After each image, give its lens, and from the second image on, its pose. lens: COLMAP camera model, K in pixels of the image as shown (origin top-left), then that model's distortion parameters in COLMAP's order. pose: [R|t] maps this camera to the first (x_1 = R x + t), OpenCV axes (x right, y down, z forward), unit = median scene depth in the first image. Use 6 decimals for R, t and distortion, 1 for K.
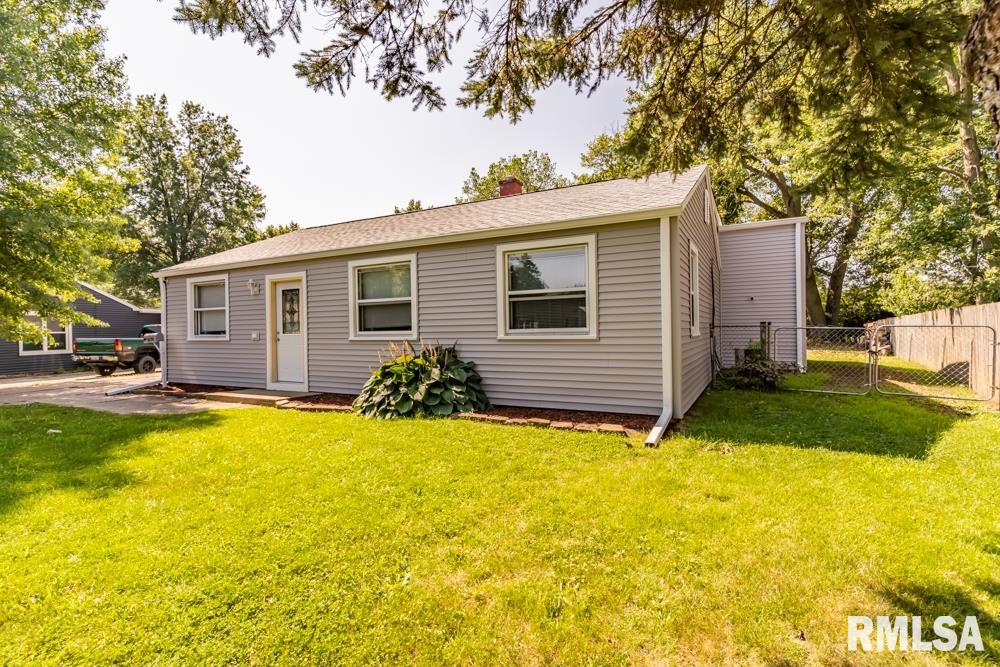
lens RADIAL K [[483.4, 0, 500.4], [0, 483.4, 339.4], [0, 0, 1]] dist [0.000282, 0.000471]
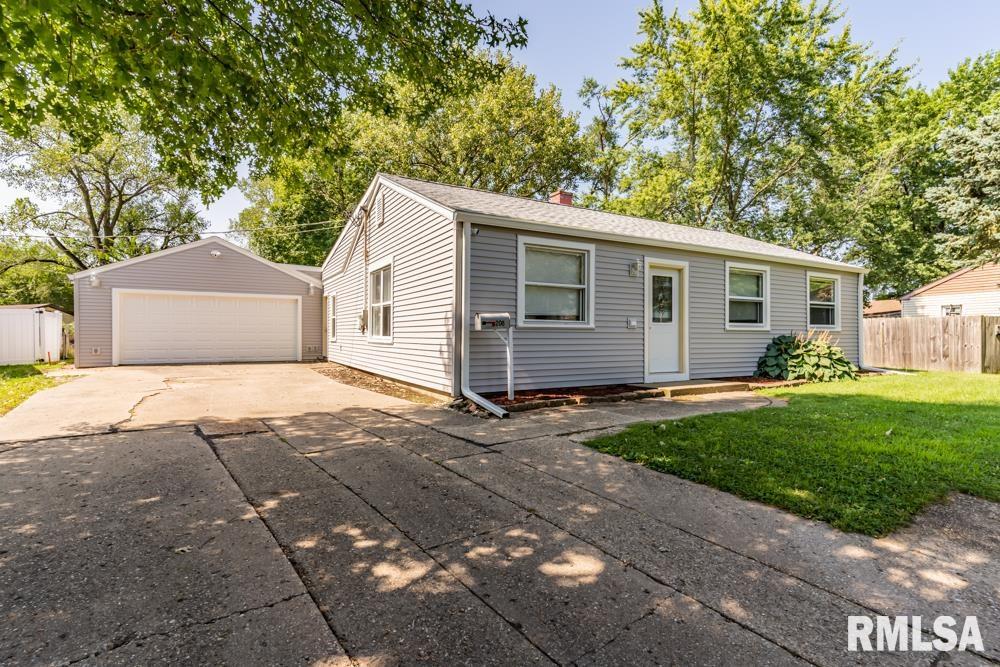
lens RADIAL K [[483.4, 0, 498.7], [0, 483.4, 330.8], [0, 0, 1]] dist [0.000282, 0.000471]
pose [[0.537647, 0.005771, 0.843150, -1.573630], [-0.015706, 0.999872, 0.003171, 0.007940], [-0.843024, -0.014948, 0.537668, 0.840619]]
